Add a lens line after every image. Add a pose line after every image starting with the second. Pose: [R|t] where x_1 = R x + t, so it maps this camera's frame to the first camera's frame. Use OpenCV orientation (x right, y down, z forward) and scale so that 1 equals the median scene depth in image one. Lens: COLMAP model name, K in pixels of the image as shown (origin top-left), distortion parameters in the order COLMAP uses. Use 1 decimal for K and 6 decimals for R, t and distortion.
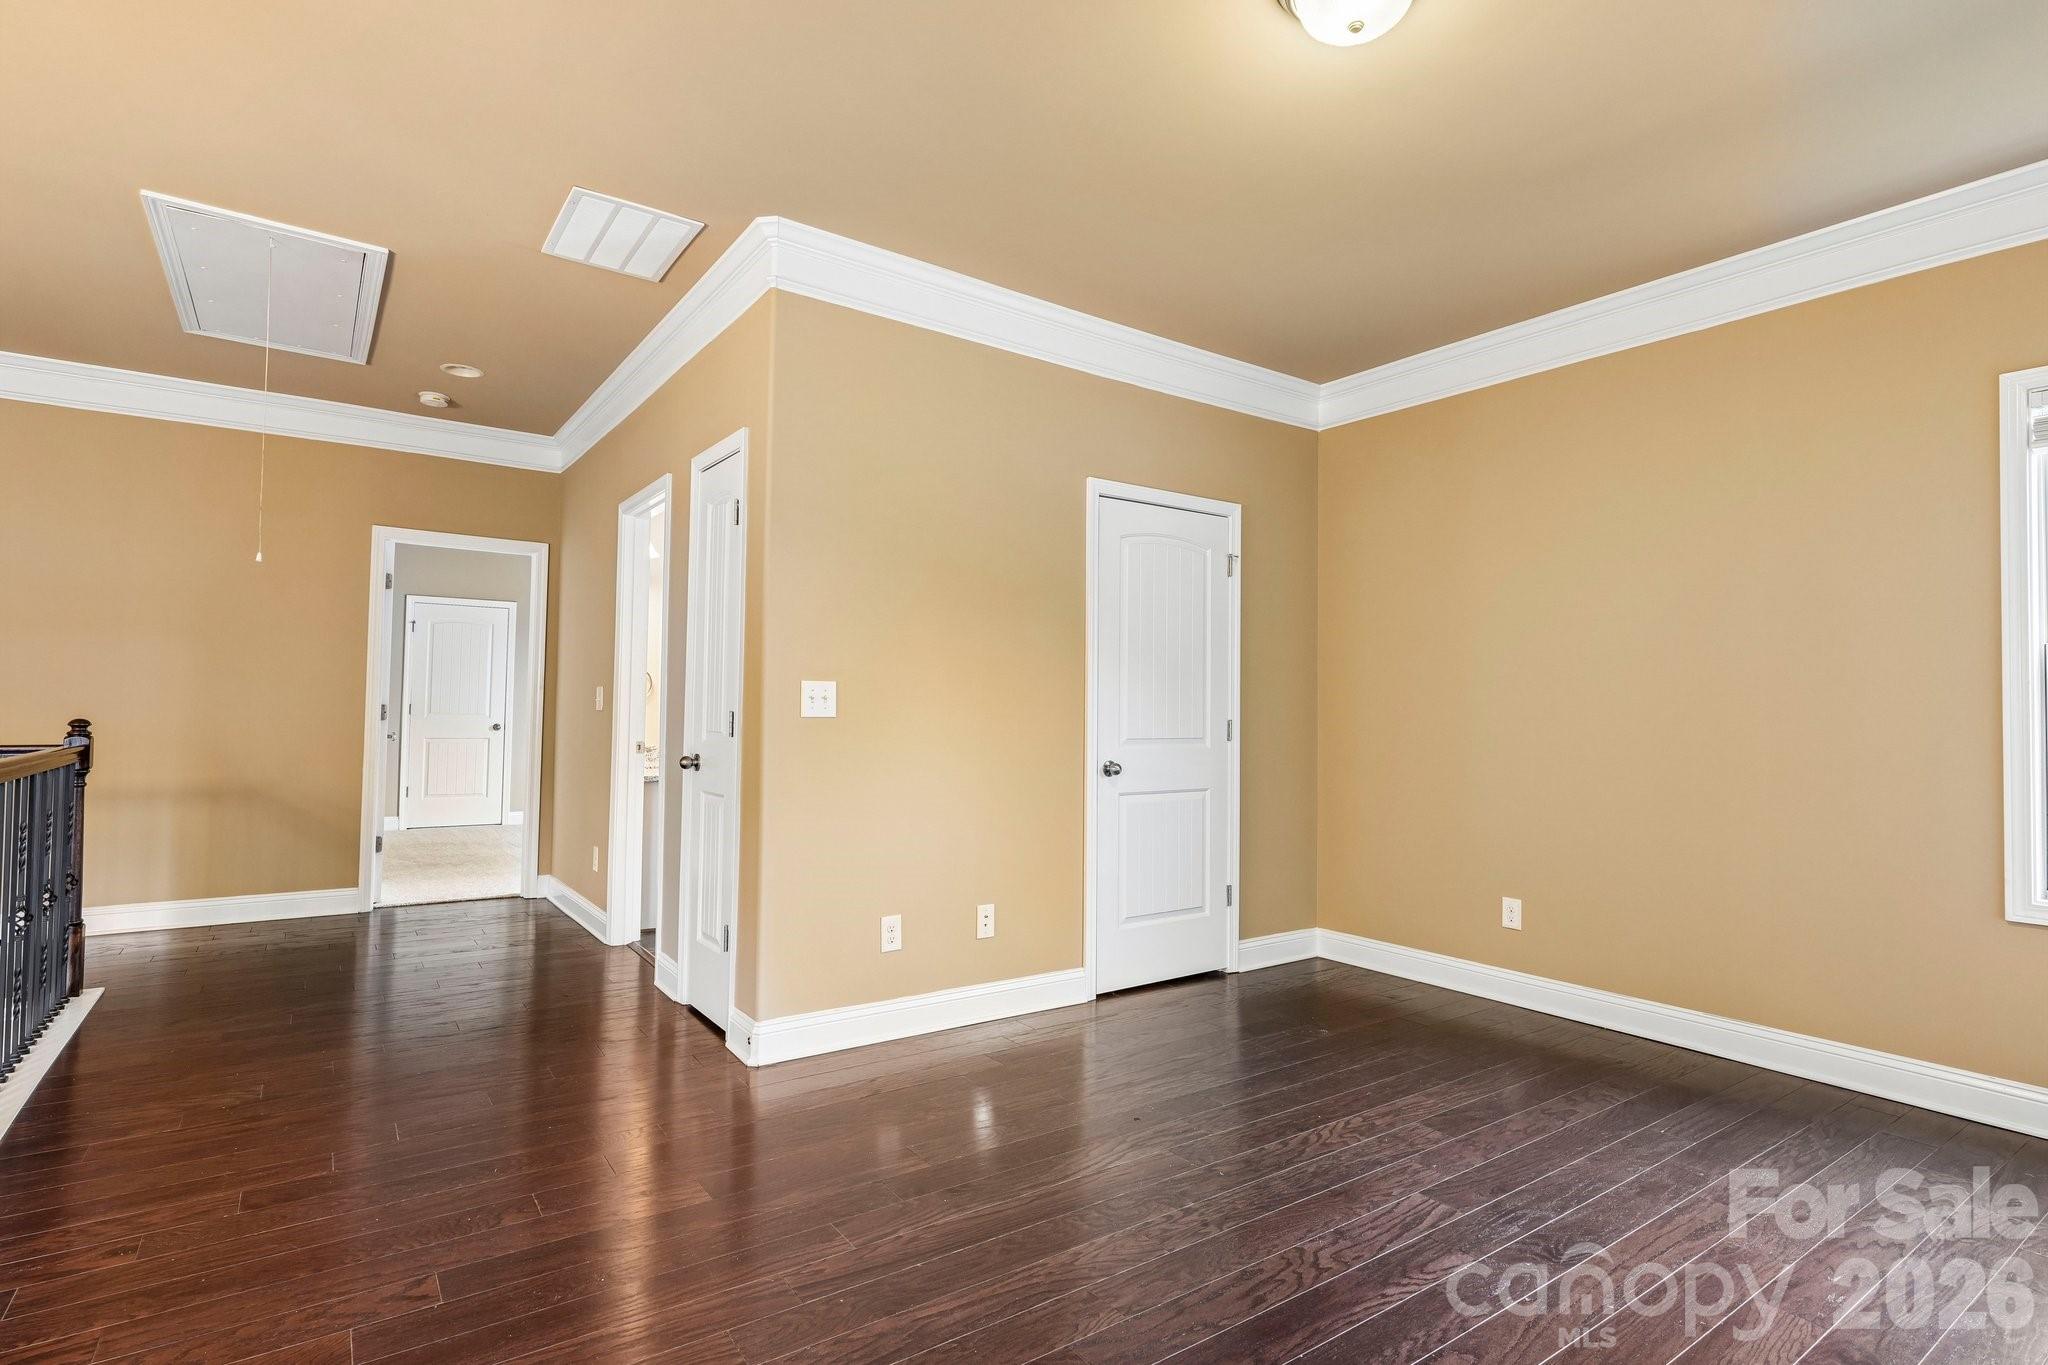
lens RADIAL K [[999.5, 0, 1027.7], [0, 999.5, 677.4], [0, 0, 1]] dist [-0.004621, -0.000648]
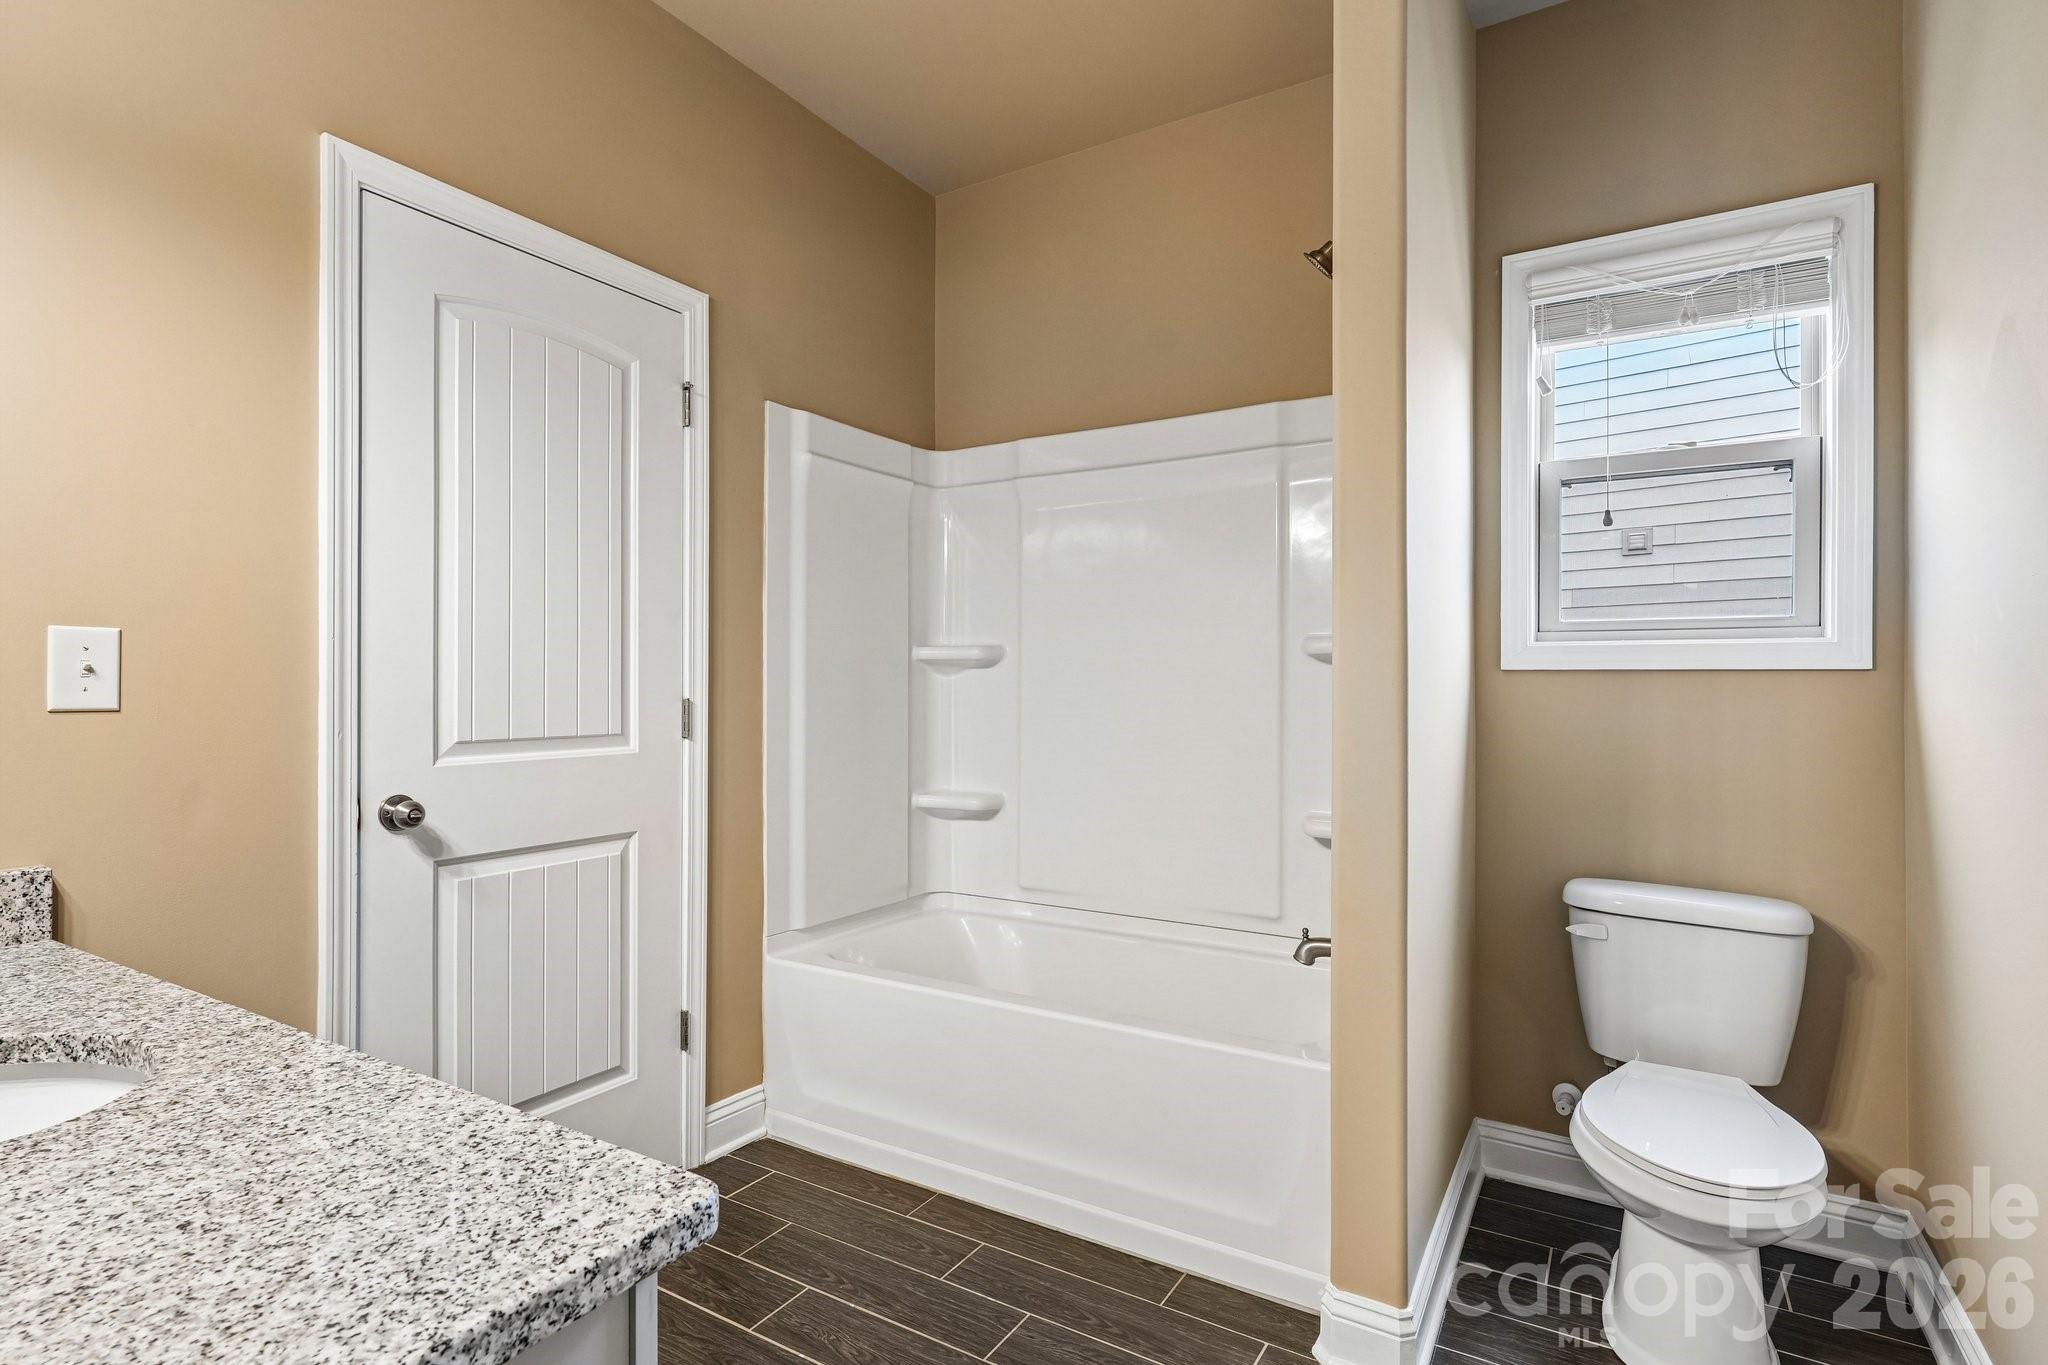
lens RADIAL K [[999.5, 0, 1019.1], [0, 999.5, 682.7], [0, 0, 1]] dist [-0.004621, -0.000648]
pose [[0.903468, -0.008402, 0.428574, 0.135827], [-0.003769, 0.999614, 0.027542, 0.019480], [-0.428640, -0.026499, 0.903087, 0.448987]]
